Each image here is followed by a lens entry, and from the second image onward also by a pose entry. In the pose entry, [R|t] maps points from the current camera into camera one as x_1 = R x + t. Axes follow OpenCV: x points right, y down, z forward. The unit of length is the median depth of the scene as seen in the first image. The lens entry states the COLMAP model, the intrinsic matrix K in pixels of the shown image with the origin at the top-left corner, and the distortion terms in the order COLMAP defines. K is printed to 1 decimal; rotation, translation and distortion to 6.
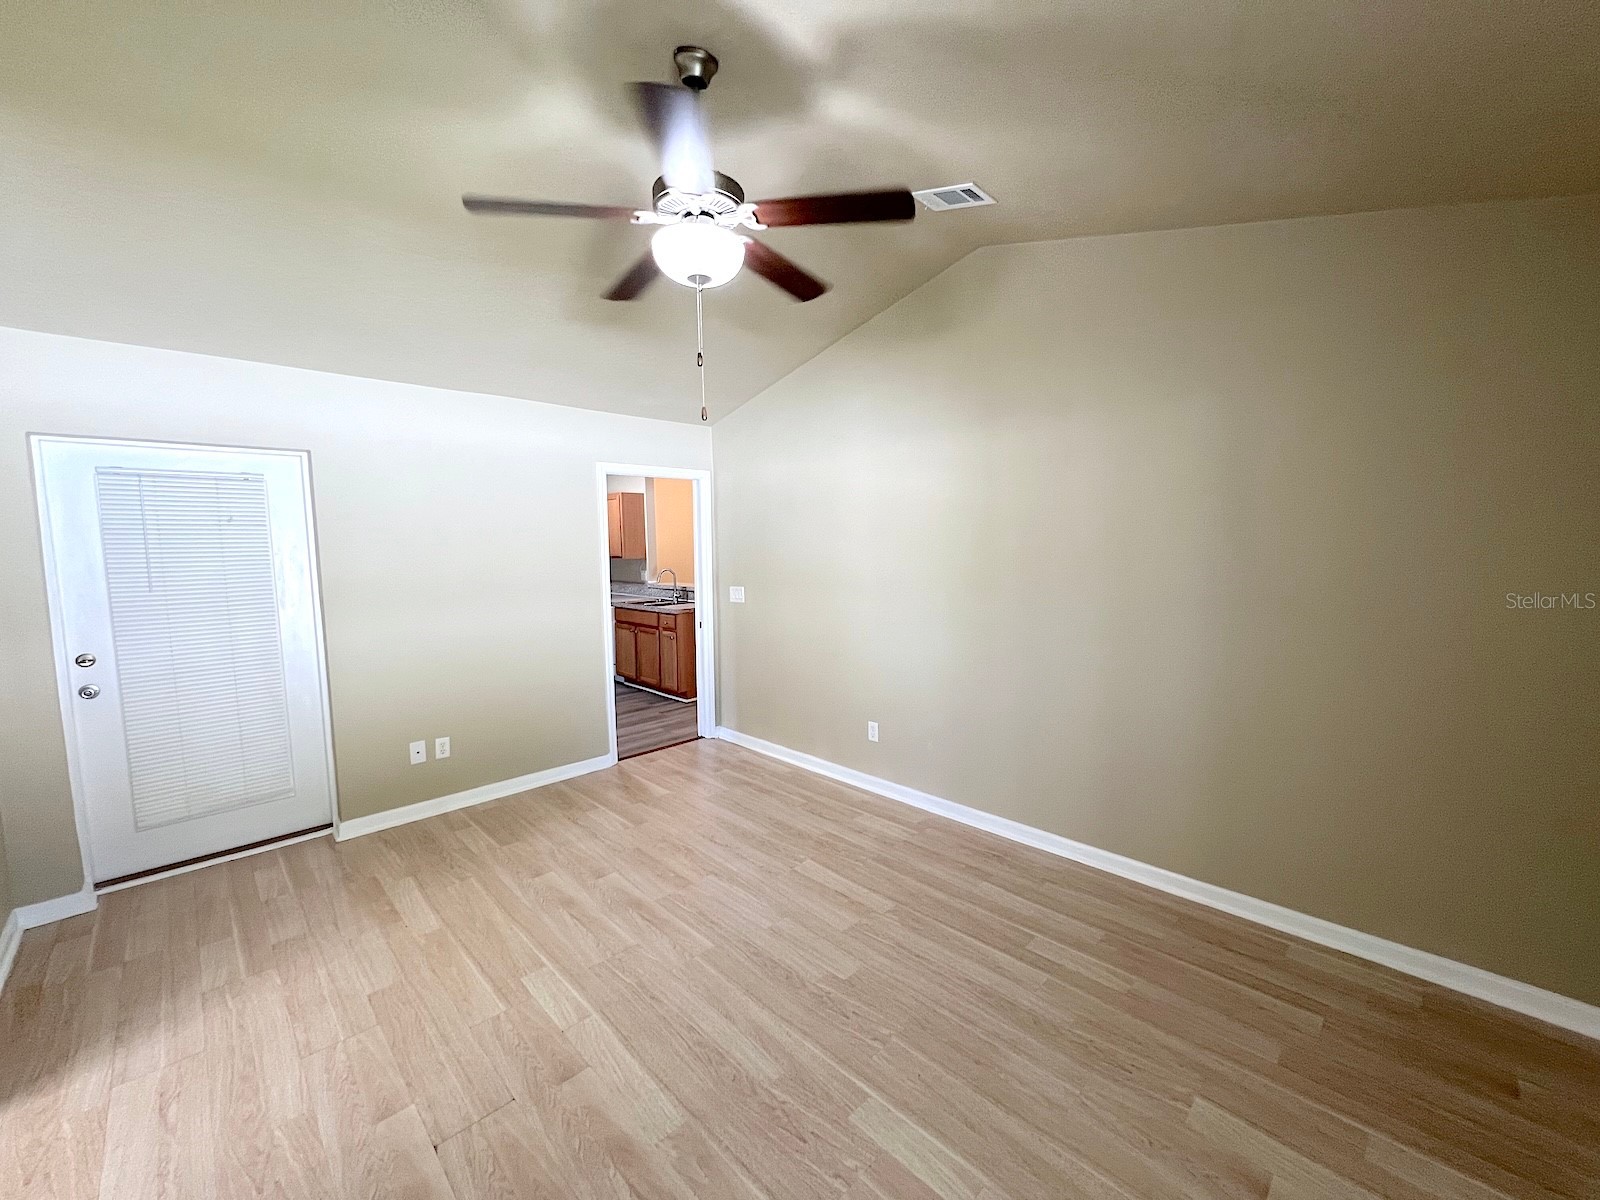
lens RADIAL K [[643.0, 0, 795.3], [0, 643.0, 595.1], [0, 0, 1]] dist [-0.003068, 0.000818]
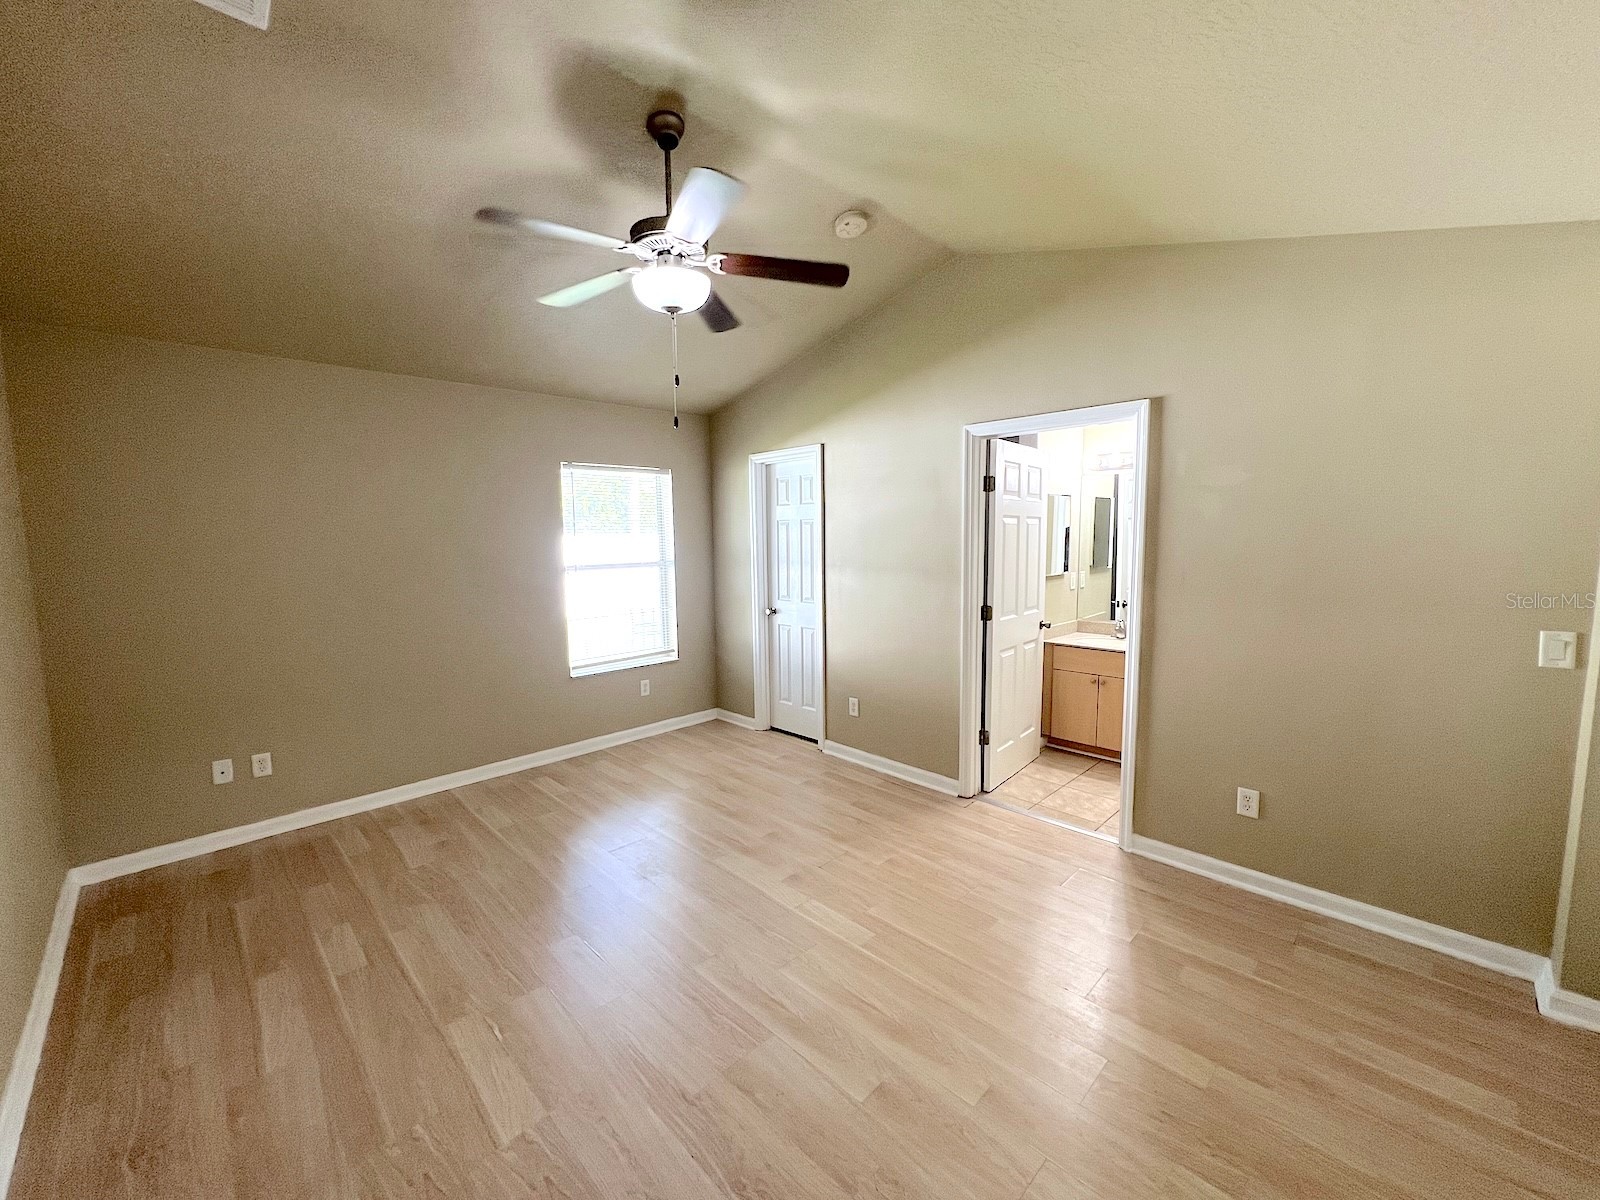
lens RADIAL K [[643.0, 0, 792.9], [0, 643.0, 595.1], [0, 0, 1]] dist [-0.003068, 0.000818]
pose [[-0.999668, 0.025635, 0.002611, -0.226711], [0.025687, 0.983338, 0.179960, -0.114498], [0.002046, 0.179967, -0.983670, 1.437004]]
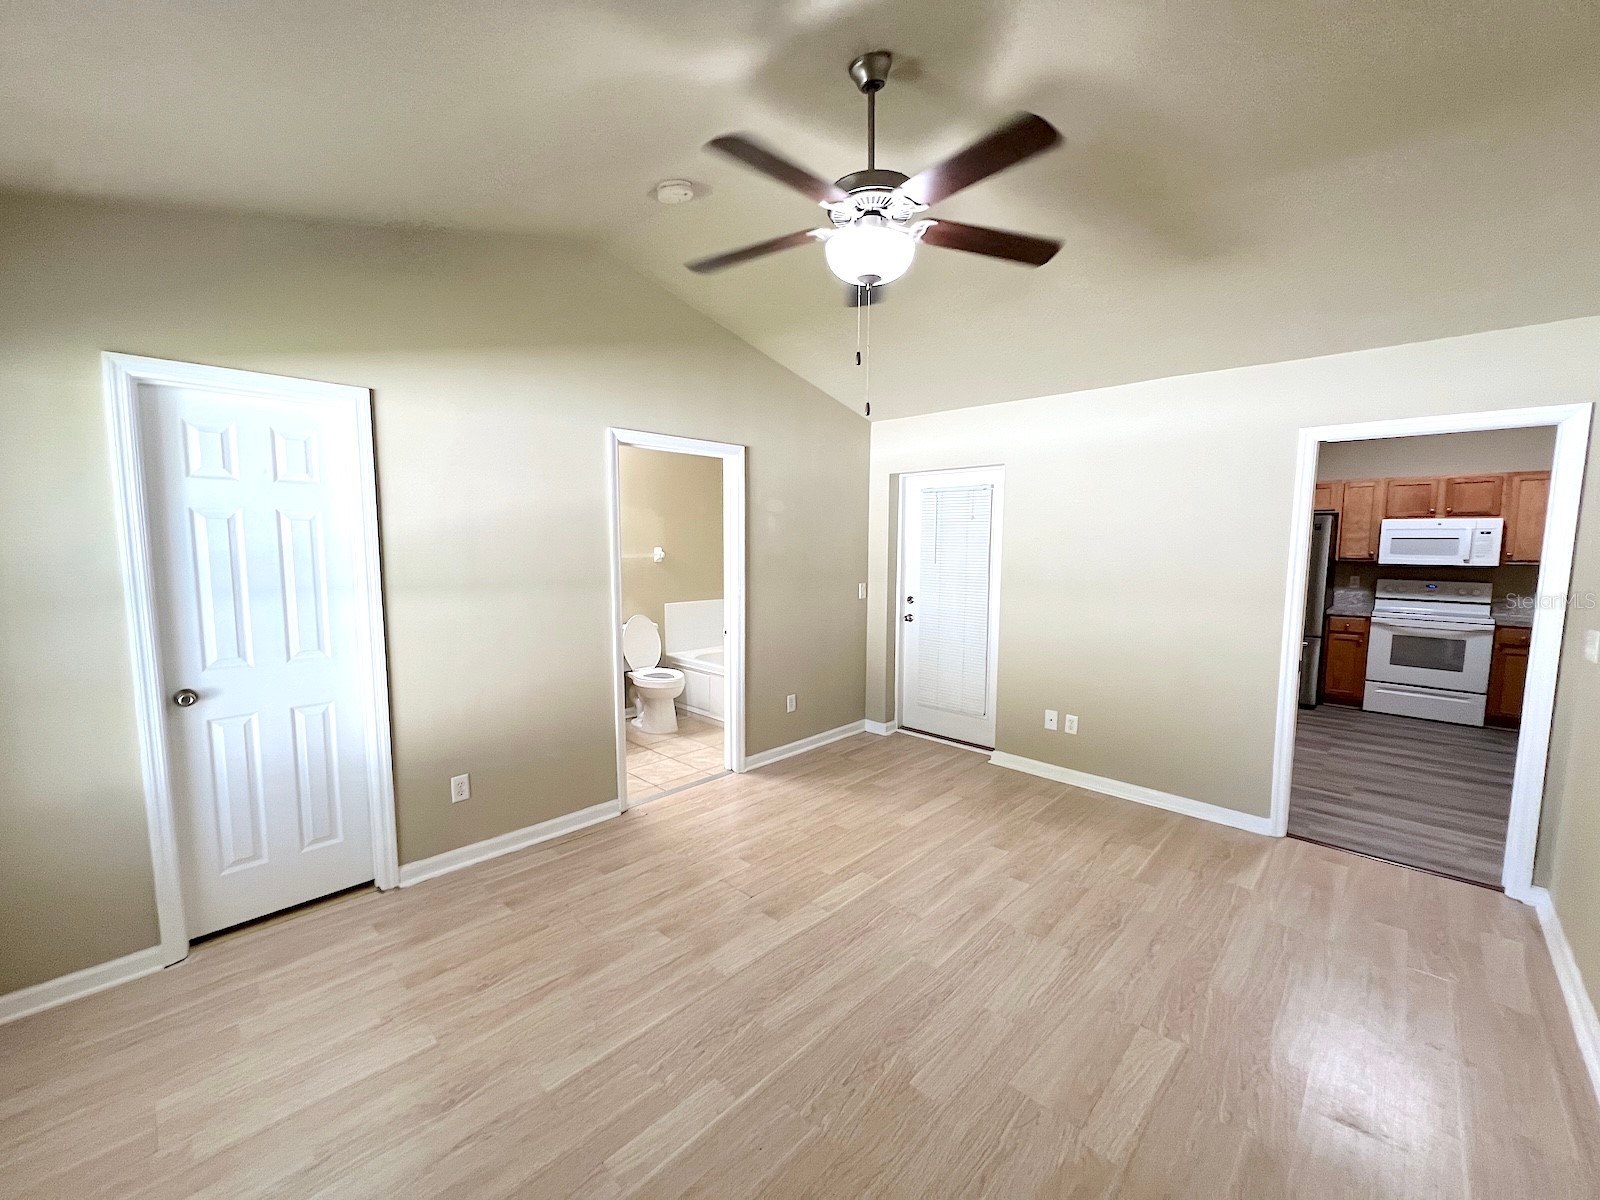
lens RADIAL K [[643.0, 0, 799.9], [0, 643.0, 601.3], [0, 0, 1]] dist [-0.003068, 0.000818]
pose [[0.037893, 0.110101, -0.993198, 0.582354], [-0.090705, 0.990188, 0.106307, -0.050134], [0.995157, 0.086059, 0.047508, 0.564665]]
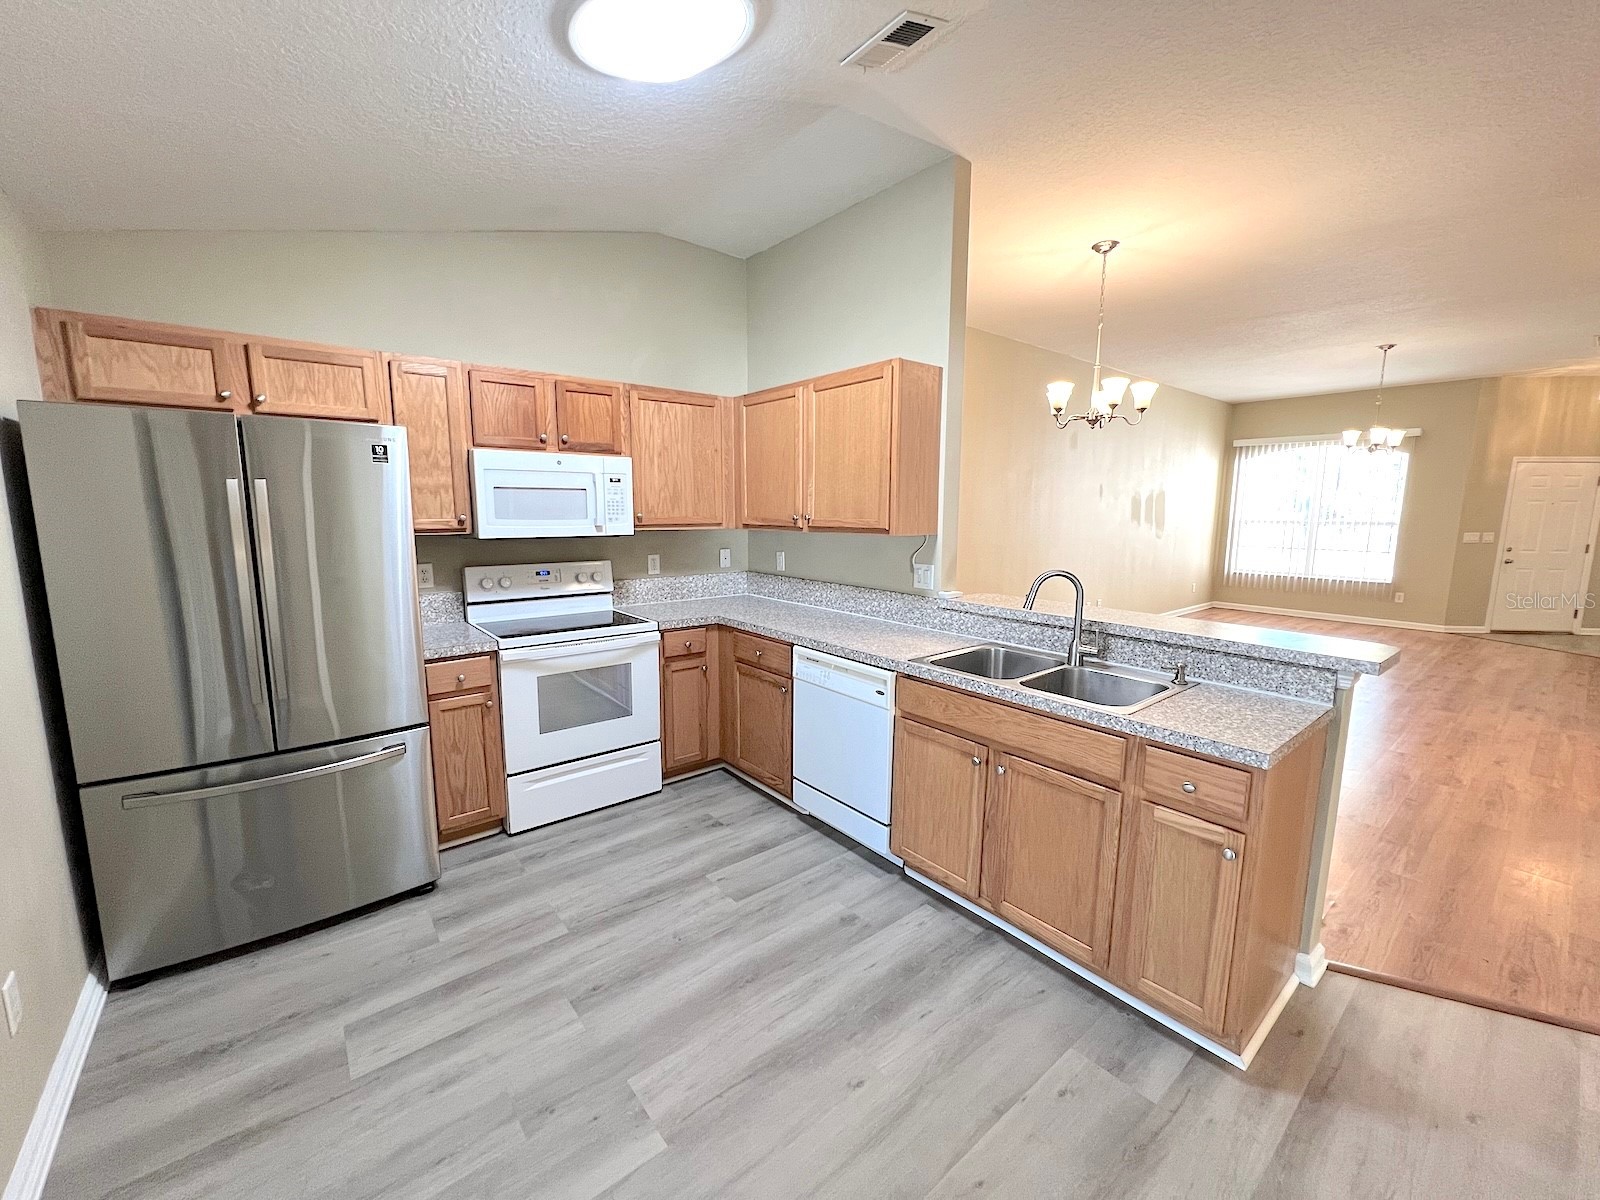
lens RADIAL K [[643.0, 0, 795.5], [0, 643.0, 596.1], [0, 0, 1]] dist [-0.003068, 0.000818]
pose [[0.995706, 0.032915, -0.086524, -0.688935], [-0.028196, 0.998077, 0.055201, -0.094313], [0.088174, -0.052525, 0.994719, 1.436025]]
